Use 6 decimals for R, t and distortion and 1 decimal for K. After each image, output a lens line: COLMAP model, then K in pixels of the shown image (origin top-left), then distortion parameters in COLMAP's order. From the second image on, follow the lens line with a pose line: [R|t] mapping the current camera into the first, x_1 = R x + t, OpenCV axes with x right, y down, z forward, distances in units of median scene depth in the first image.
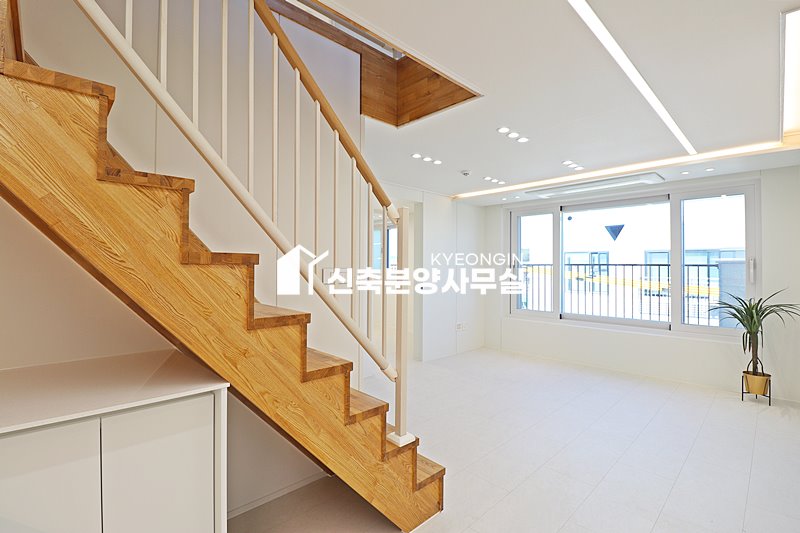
lens RADIAL K [[371.6, 0, 404.3], [0, 371.6, 262.2], [0, 0, 1]] dist [-0.009863, -0.004115]
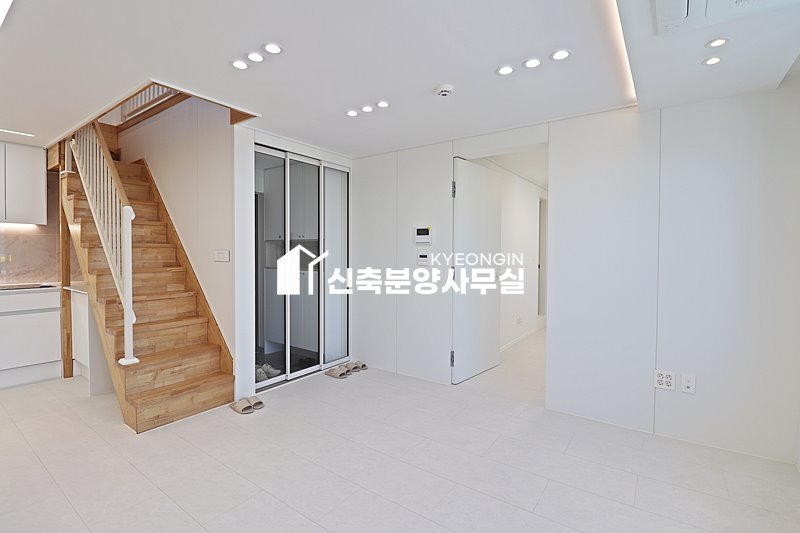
lens RADIAL K [[371.6, 0, 396.4], [0, 371.6, 260.8], [0, 0, 1]] dist [-0.009863, -0.004115]
pose [[0.164775, 0.021476, -0.986097, 0.767847], [0.007311, 0.999709, 0.022994, 0.017654], [0.986304, -0.010998, 0.164570, 0.855195]]
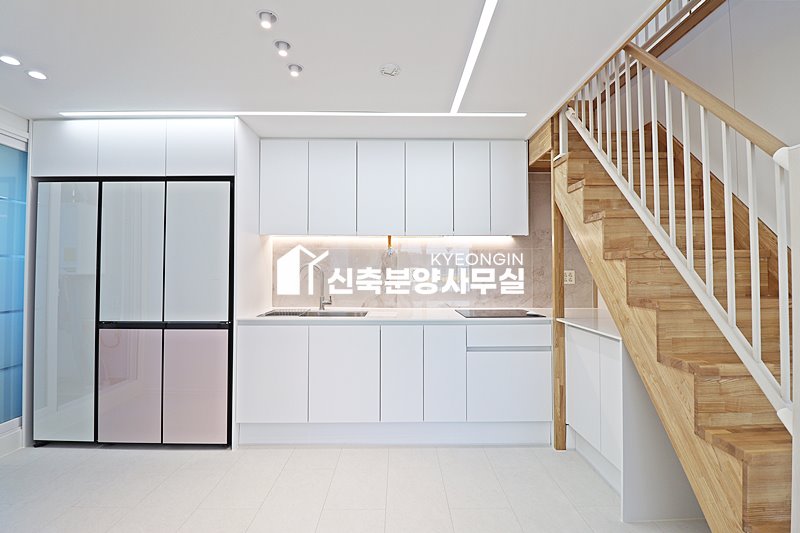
lens RADIAL K [[371.6, 0, 399.6], [0, 371.6, 263.4], [0, 0, 1]] dist [-0.009863, -0.004115]
pose [[-0.697294, -0.019748, -0.716513, 0.377645], [0.005739, 0.999435, -0.033131, 0.020981], [0.716762, -0.027214, -0.696786, 0.430088]]
